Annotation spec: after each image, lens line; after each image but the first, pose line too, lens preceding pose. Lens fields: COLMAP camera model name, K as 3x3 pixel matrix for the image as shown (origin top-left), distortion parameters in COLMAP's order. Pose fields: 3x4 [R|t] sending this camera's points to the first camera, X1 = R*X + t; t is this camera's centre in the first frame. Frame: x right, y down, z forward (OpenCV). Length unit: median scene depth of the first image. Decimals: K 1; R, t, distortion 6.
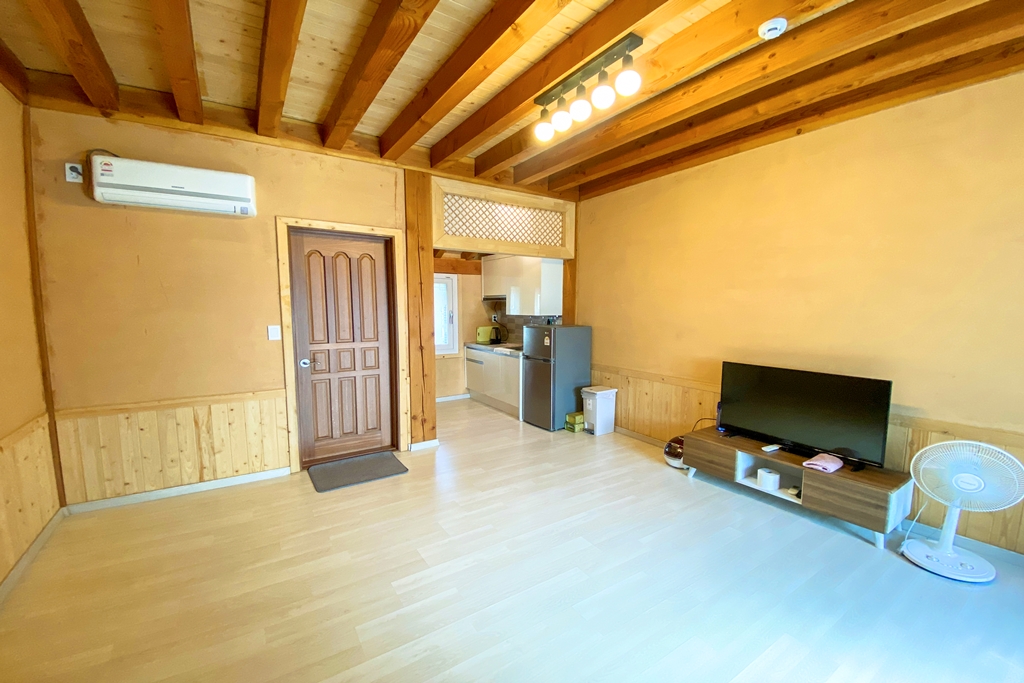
lens RADIAL K [[420.2, 0, 511.1], [0, 420.2, 346.2], [0, 0, 1]] dist [-0.010504, -0.008808]
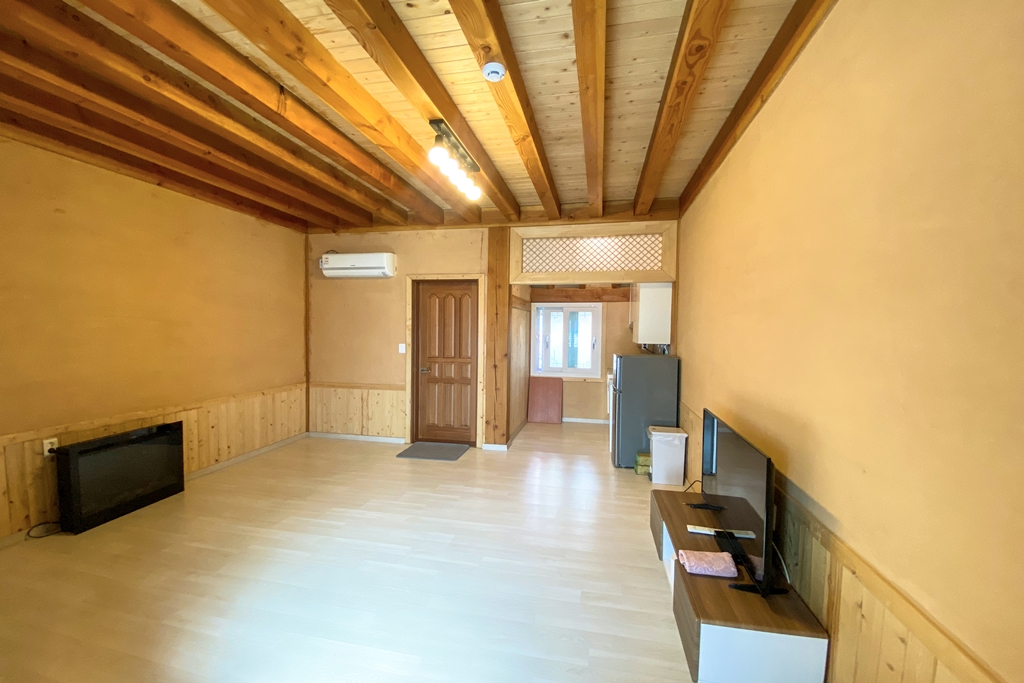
lens RADIAL K [[420.2, 0, 518.8], [0, 420.2, 337.9], [0, 0, 1]] dist [-0.010504, -0.008808]
pose [[0.704930, 0.021135, -0.708962, 0.828014], [-0.075008, 0.996172, -0.044884, -0.034207], [0.705299, 0.084818, 0.703817, 0.205489]]
